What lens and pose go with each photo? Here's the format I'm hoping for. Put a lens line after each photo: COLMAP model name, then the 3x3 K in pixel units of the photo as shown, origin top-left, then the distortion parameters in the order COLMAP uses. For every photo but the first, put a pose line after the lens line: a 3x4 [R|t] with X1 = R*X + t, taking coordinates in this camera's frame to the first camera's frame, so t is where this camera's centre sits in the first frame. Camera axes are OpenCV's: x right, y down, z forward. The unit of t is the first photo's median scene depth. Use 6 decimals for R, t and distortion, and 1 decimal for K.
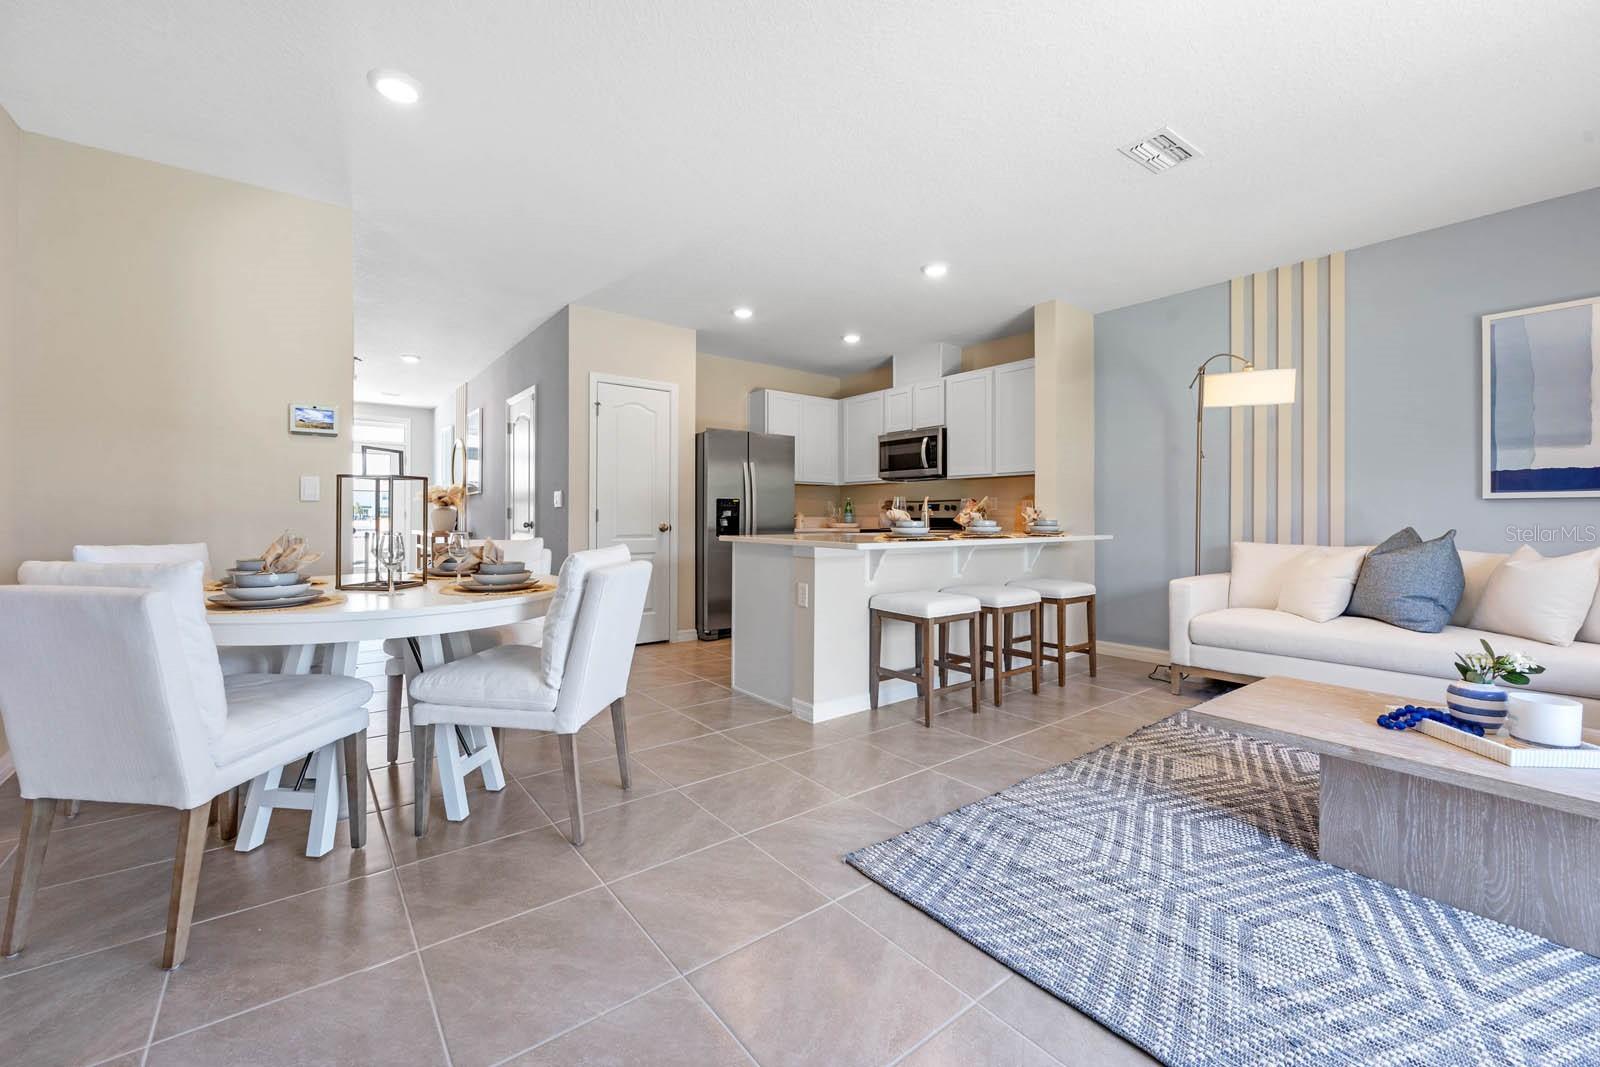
lens RADIAL K [[643.5, 0, 800.8], [0, 643.5, 516.0], [0, 0, 1]] dist [-0.001963, 0.000092]
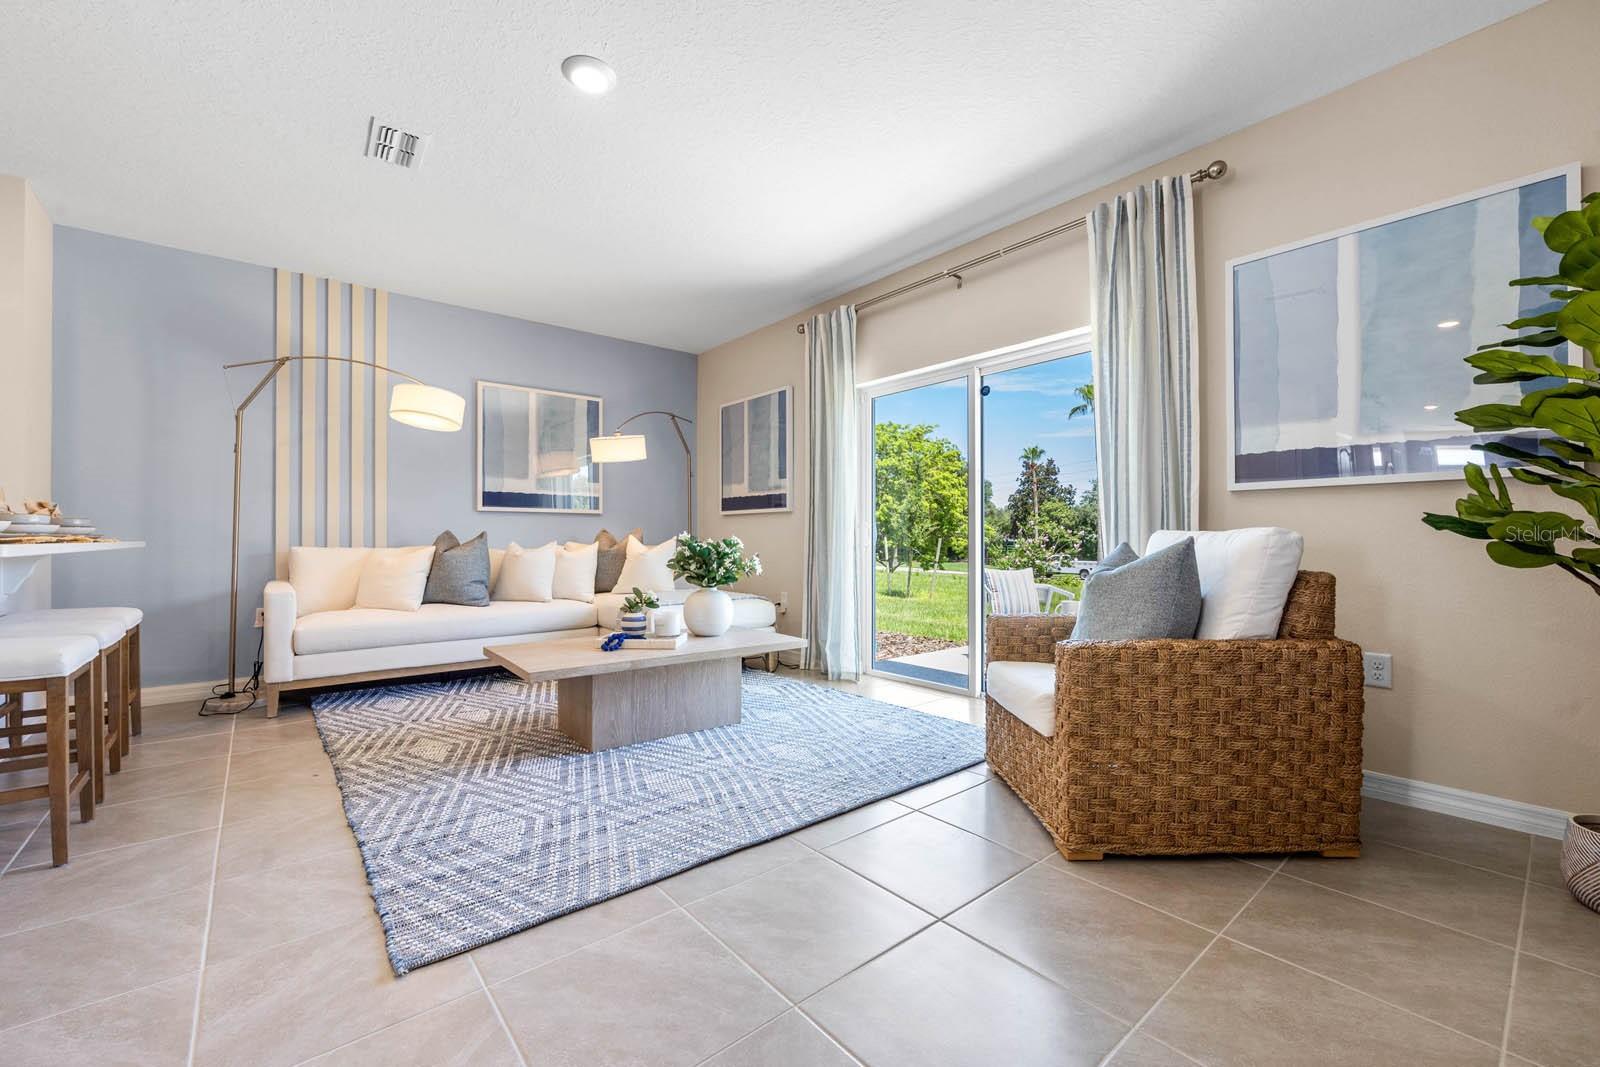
lens RADIAL K [[651.4, 0, 798.4], [0, 651.4, 535.2], [0, 0, 1]] dist [-0.001973, -0.000088]
pose [[-0.028119, 0.004217, 0.999596, -0.456775], [0.000177, 0.999991, -0.004214, 0.039287], [-0.999605, 0.000058, -0.028120, 0.402619]]
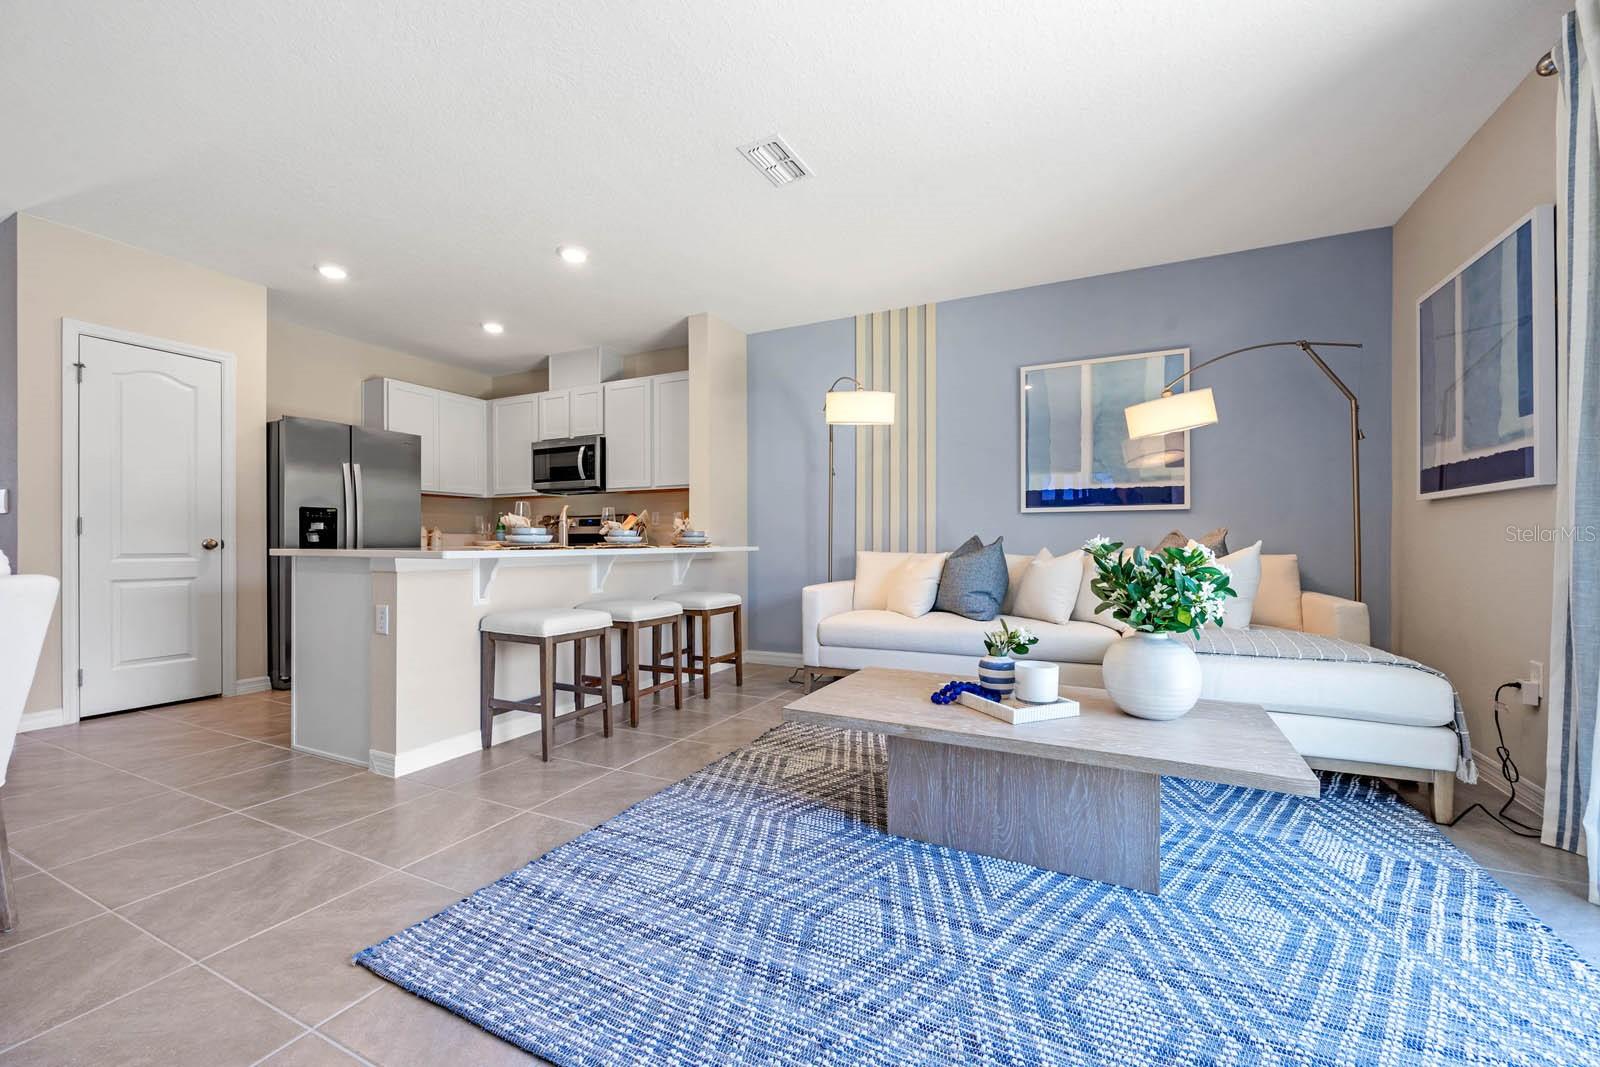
lens RADIAL K [[640.1, 0, 796.2], [0, 640.1, 543.8], [0, 0, 1]] dist [-0.003017, 0.000000]
pose [[0.900851, -0.004728, 0.434102, 0.145210], [0.003519, 0.999987, 0.003588, 0.033217], [-0.434114, -0.001705, 0.900856, 0.074374]]
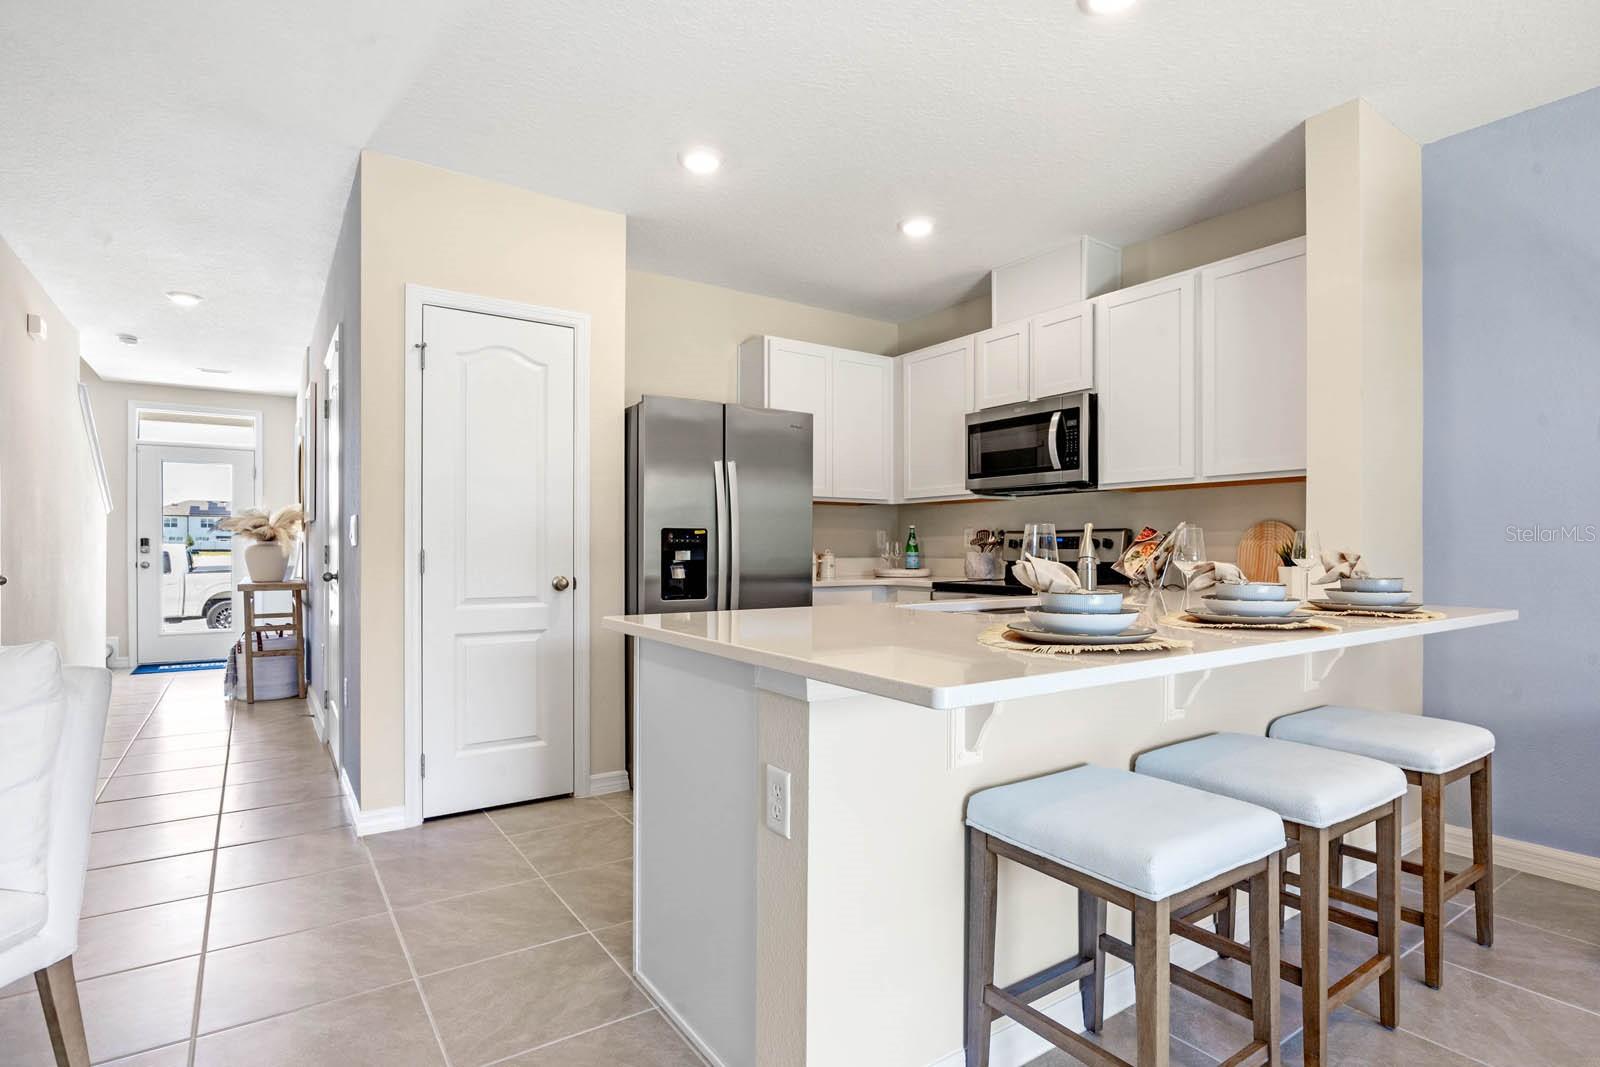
lens RADIAL K [[802.8, 0, 800.7], [0, 802.8, 553.4], [0, 0, 1]] dist [-0.013339, -0.000694]
pose [[0.997836, -0.000688, -0.065755, 0.052873], [0.001163, 0.999974, 0.007184, -0.020772], [0.065748, -0.007245, 0.997810, 0.664302]]
